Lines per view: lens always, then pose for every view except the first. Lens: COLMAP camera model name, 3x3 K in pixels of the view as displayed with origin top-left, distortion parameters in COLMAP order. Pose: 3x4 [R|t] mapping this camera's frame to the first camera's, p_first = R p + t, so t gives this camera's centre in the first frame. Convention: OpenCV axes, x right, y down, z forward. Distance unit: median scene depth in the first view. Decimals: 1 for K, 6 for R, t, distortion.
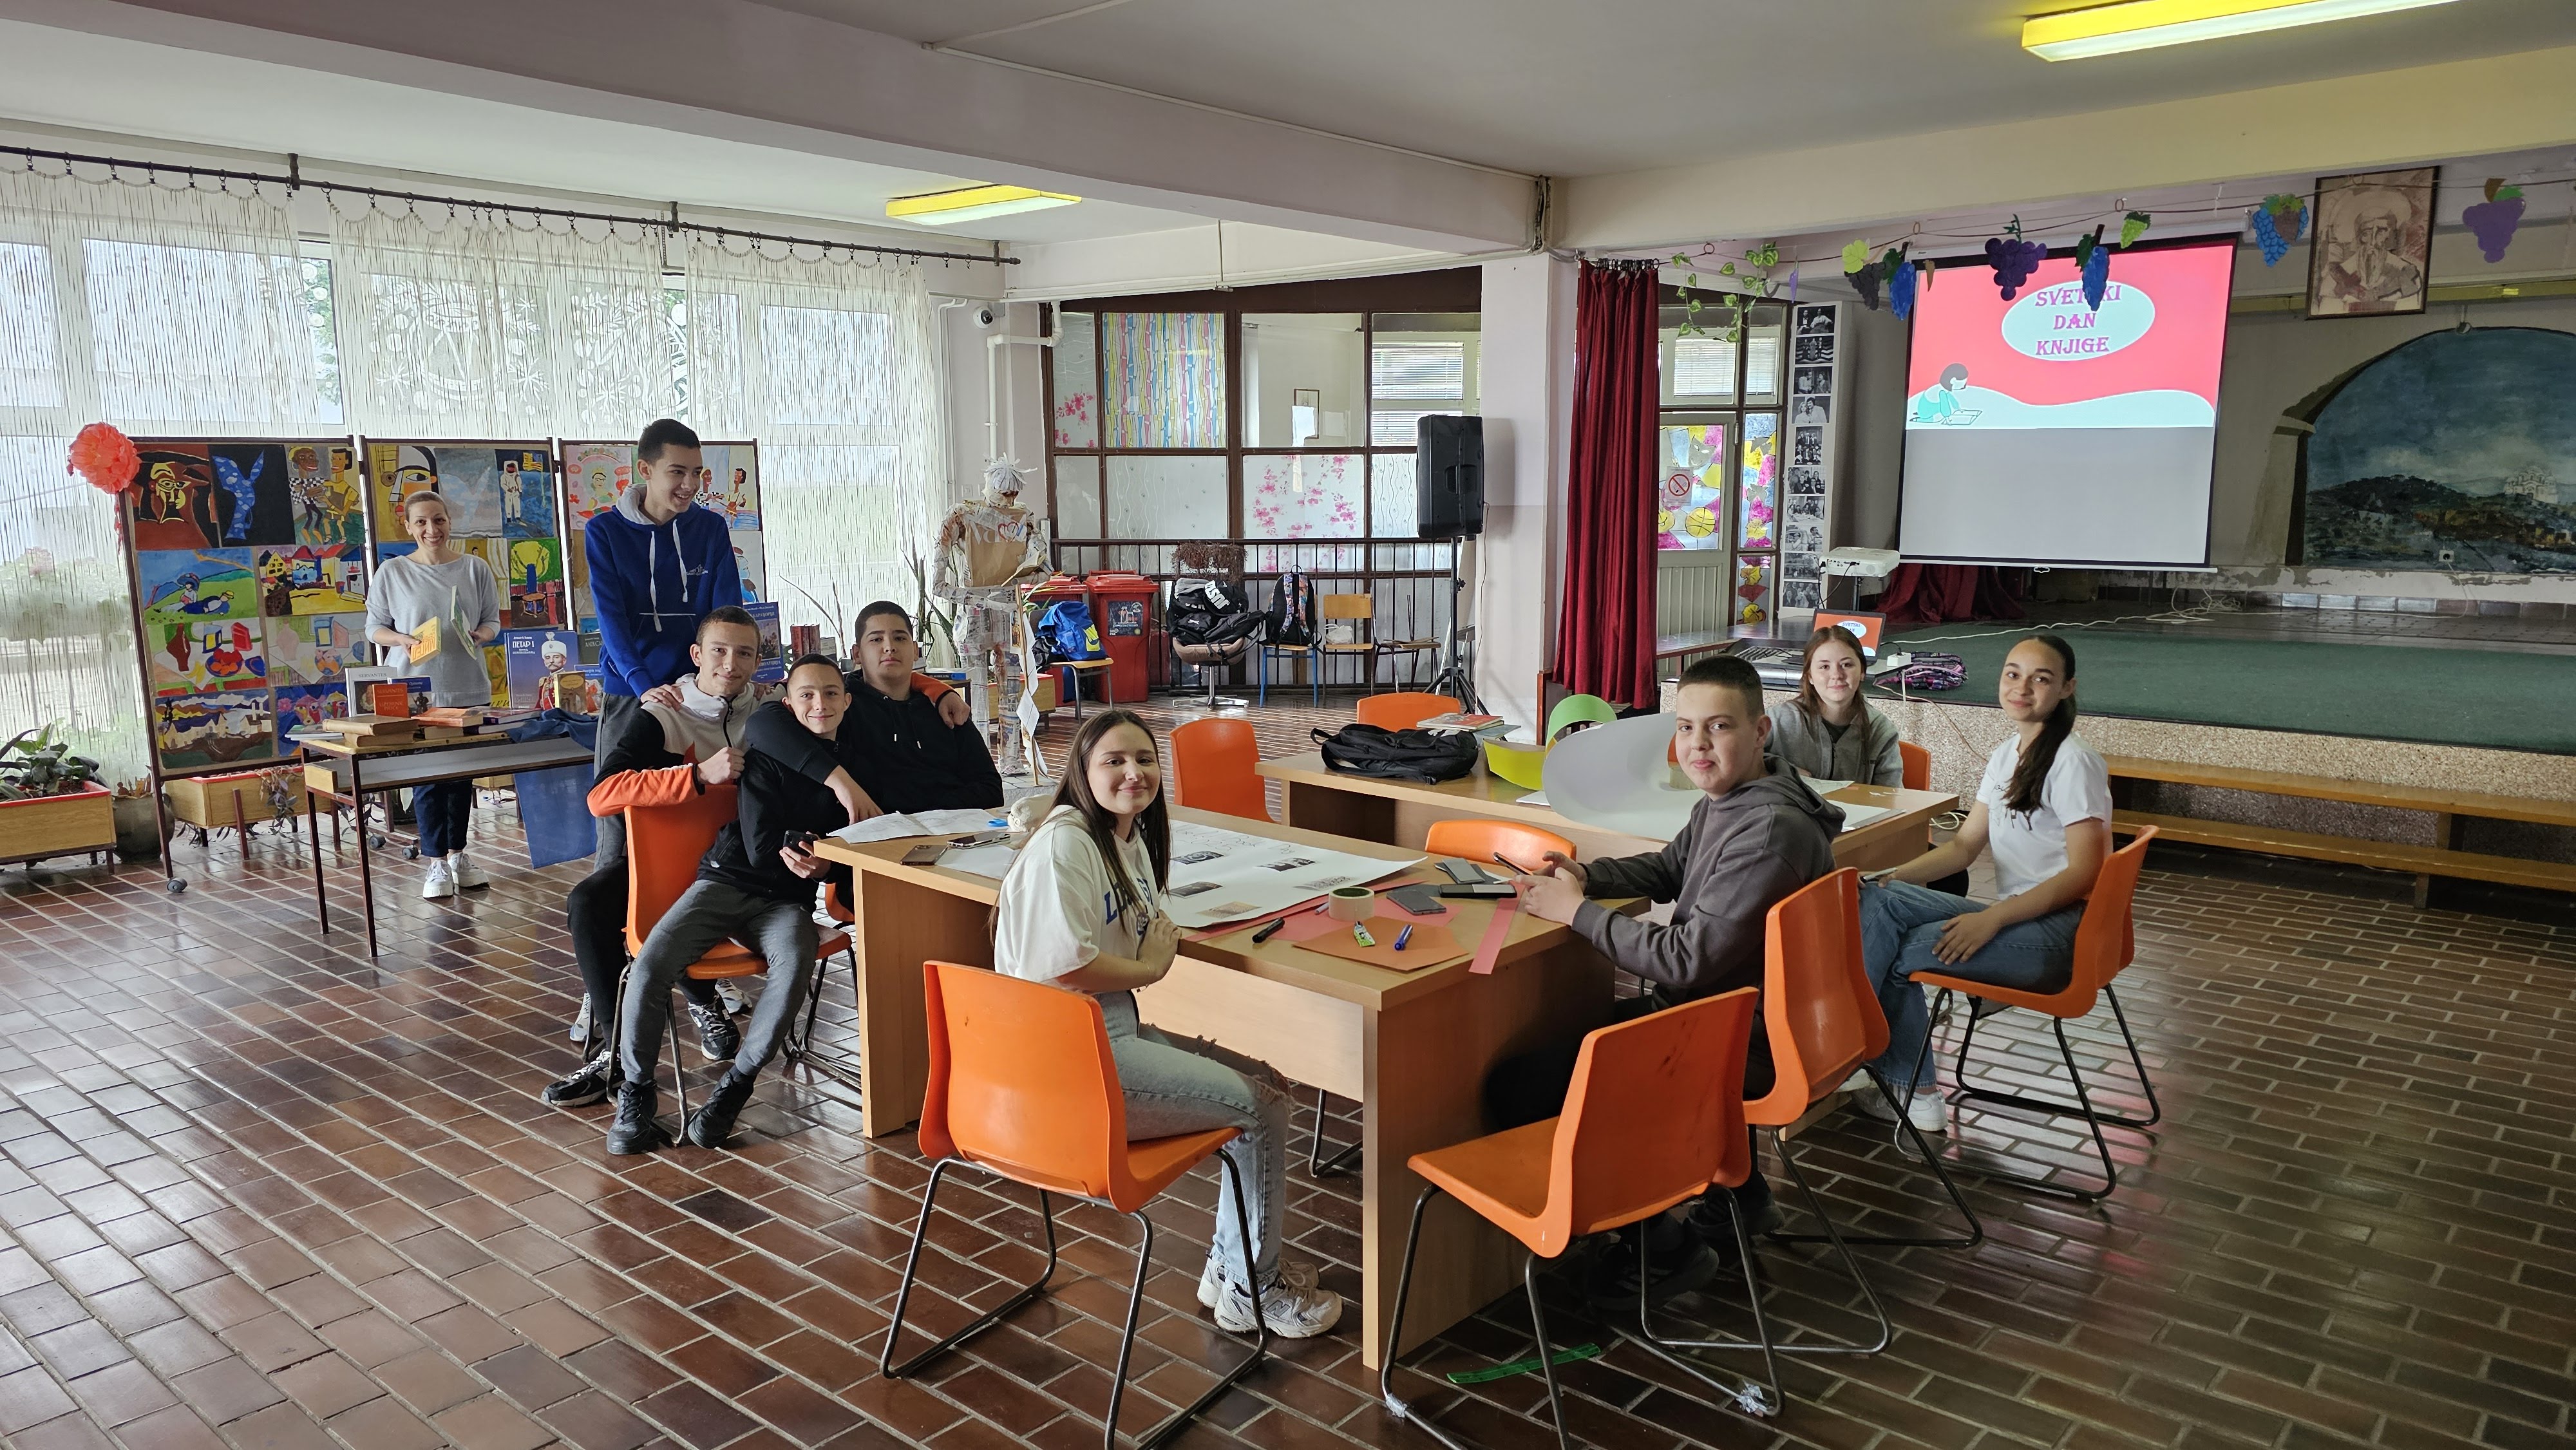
lens RADIAL K [[1750.9, 0, 1286.0], [0, 1750.9, 765.1], [0, 0, 1]] dist [0.060881, -0.031977]
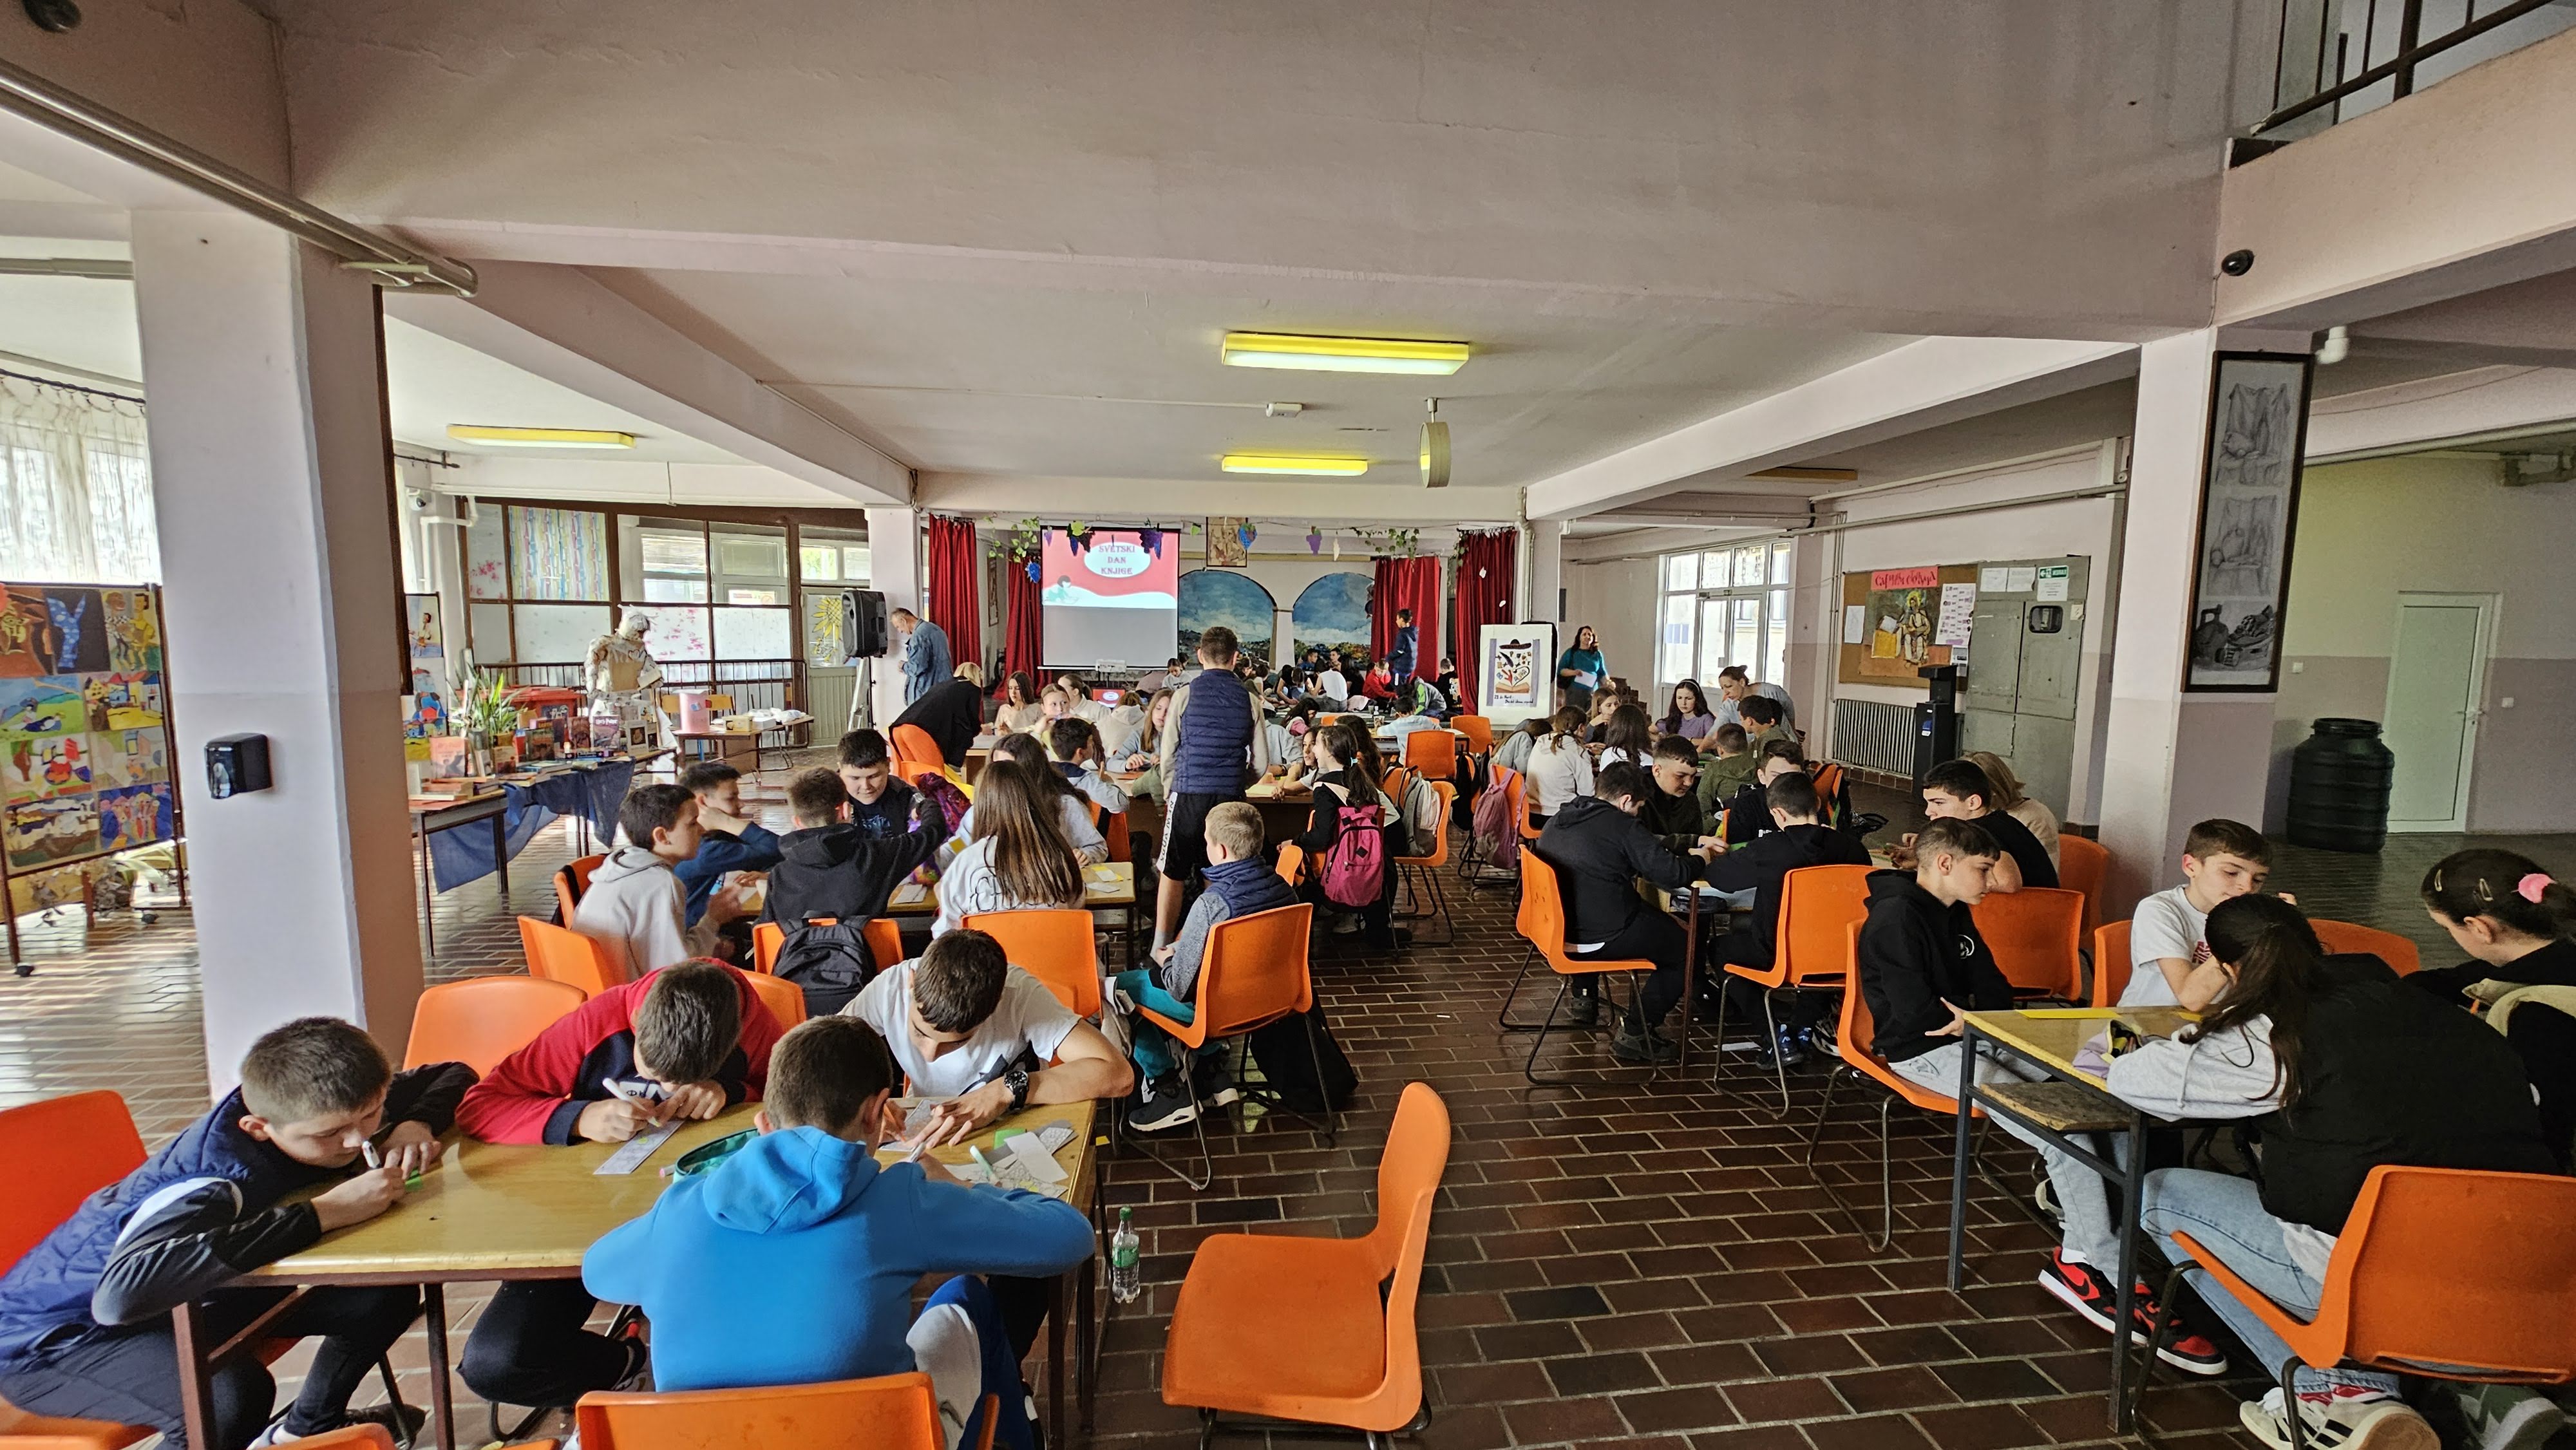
lens RADIAL K [[1068.4, 0, 1284.1], [0, 1068.4, 738.3], [0, 0, 1]] dist [0.013337, 0.001018]
pose [[0.679417, -0.066340, 0.730747, -0.547326], [0.108068, 0.994091, -0.010229, 0.013565], [-0.725750, 0.085920, 0.682572, -0.069081]]
